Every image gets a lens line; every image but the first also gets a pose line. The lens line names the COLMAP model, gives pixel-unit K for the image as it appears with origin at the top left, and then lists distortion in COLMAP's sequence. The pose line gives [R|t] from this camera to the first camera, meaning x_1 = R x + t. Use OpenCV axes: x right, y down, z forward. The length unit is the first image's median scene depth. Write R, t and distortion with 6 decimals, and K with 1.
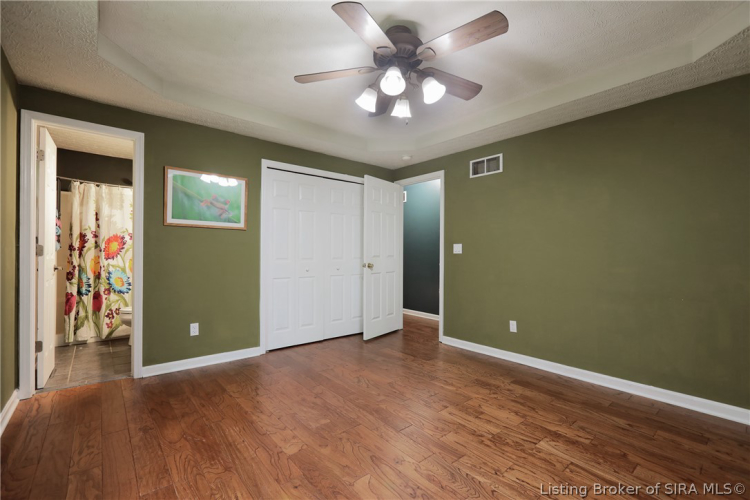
lens RADIAL K [[330.8, 0, 373.8], [0, 330.8, 254.2], [0, 0, 1]] dist [-0.005134, 0.001499]
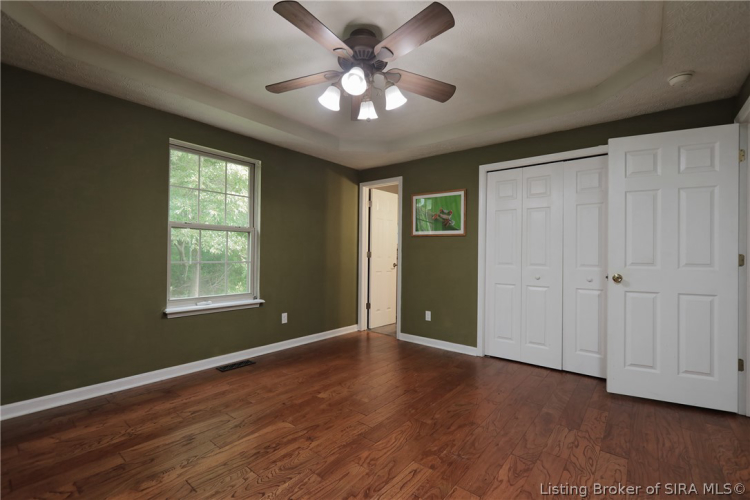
lens RADIAL K [[330.8, 0, 376.0], [0, 330.8, 253.0], [0, 0, 1]] dist [-0.005134, 0.001499]
pose [[0.187375, -0.009470, -0.982243, 0.673186], [-0.014057, 0.999825, -0.012321, 0.001477], [0.982188, 0.016116, 0.187209, 0.543796]]
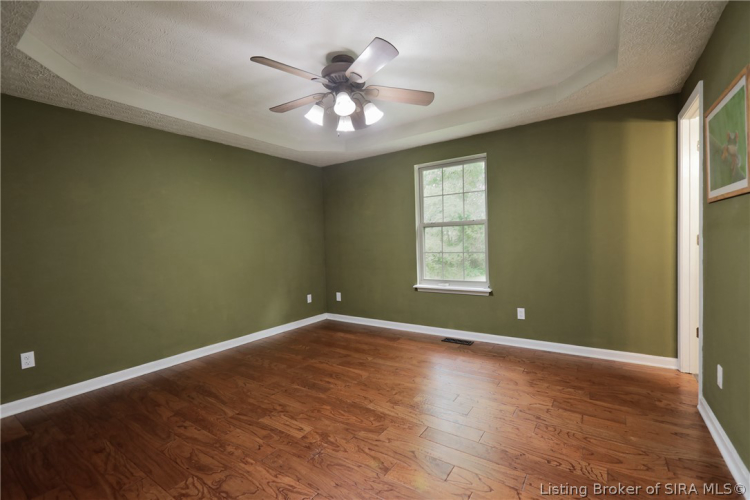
lens RADIAL K [[330.8, 0, 374.7], [0, 330.8, 250.9], [0, 0, 1]] dist [-0.005134, 0.001499]
pose [[-0.963682, 0.029133, -0.265457, 0.187131], [0.021752, 0.999292, 0.030703, -0.024916], [0.266163, 0.023813, -0.963634, 1.365328]]
